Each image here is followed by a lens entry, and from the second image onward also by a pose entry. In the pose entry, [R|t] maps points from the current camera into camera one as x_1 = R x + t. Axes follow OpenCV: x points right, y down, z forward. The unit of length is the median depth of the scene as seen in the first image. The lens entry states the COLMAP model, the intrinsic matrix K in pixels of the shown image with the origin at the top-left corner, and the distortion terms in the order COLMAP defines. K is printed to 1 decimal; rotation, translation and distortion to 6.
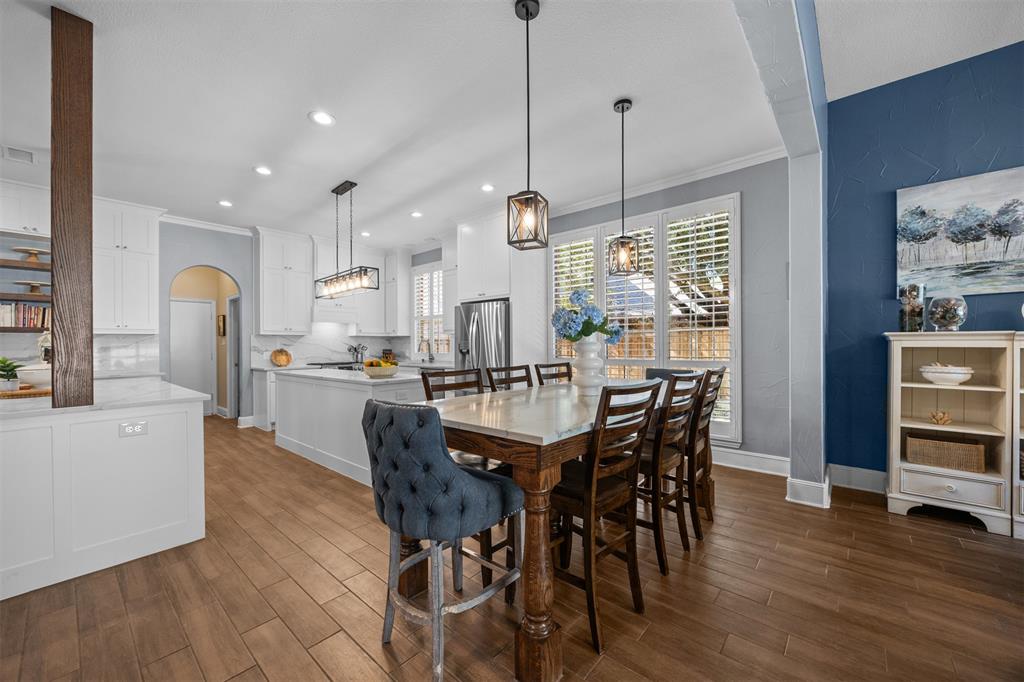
lens RADIAL K [[398.4, 0, 510.3], [0, 398.4, 344.0], [0, 0, 1]] dist [-0.000362, -0.000008]
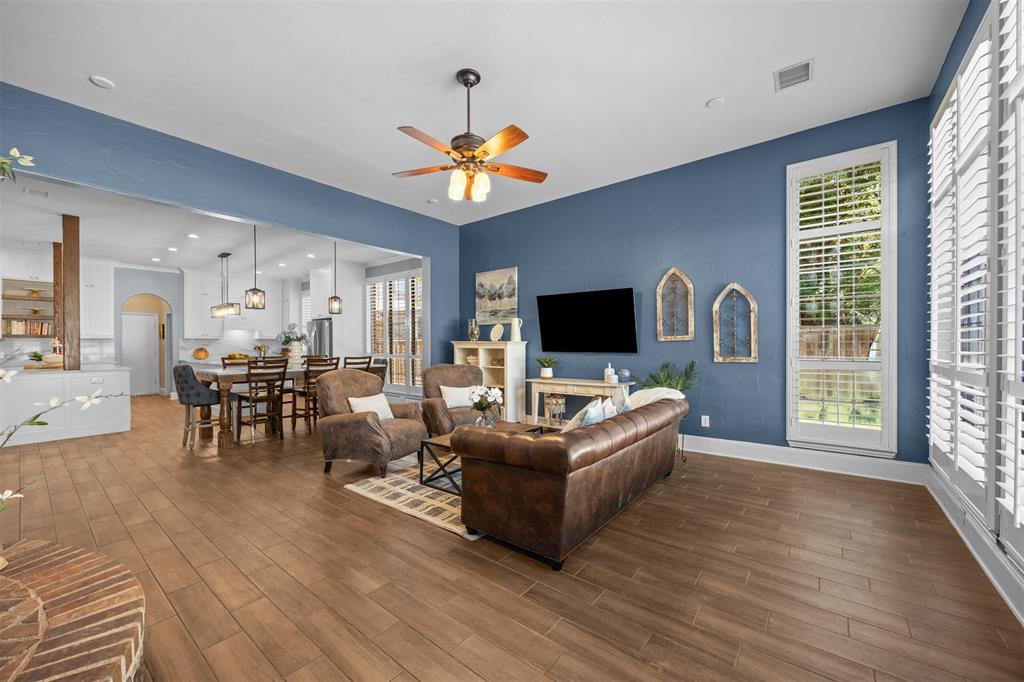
lens RADIAL K [[395.9, 0, 511.9], [0, 395.9, 347.2], [0, 0, 1]] dist [0.000829, 0.000062]
pose [[0.998805, 0.002484, 0.048803, 1.137966], [-0.002944, 0.999952, 0.009367, -0.016485], [-0.048777, -0.009499, 0.998765, -1.197810]]
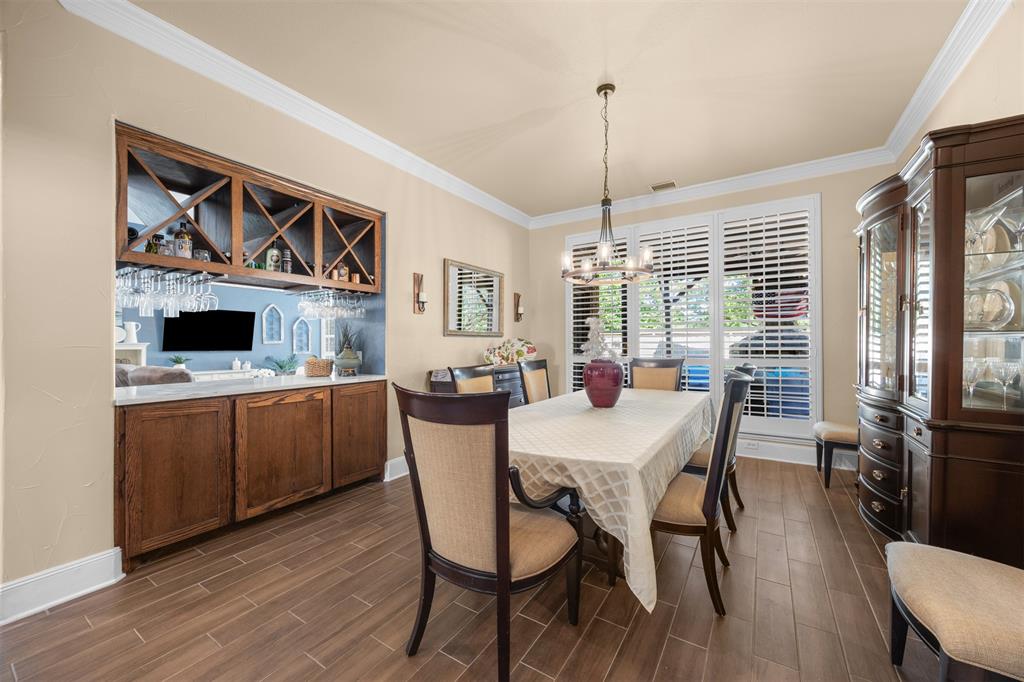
lens RADIAL K [[387.4, 0, 514.7], [0, 387.4, 348.2], [0, 0, 1]] dist [0.006613, 0.000040]
pose [[-0.148403, -0.000441, 0.988927, -1.208427], [0.006878, 0.999975, 0.001478, 0.013082], [-0.988903, 0.007022, -0.148396, -0.968952]]
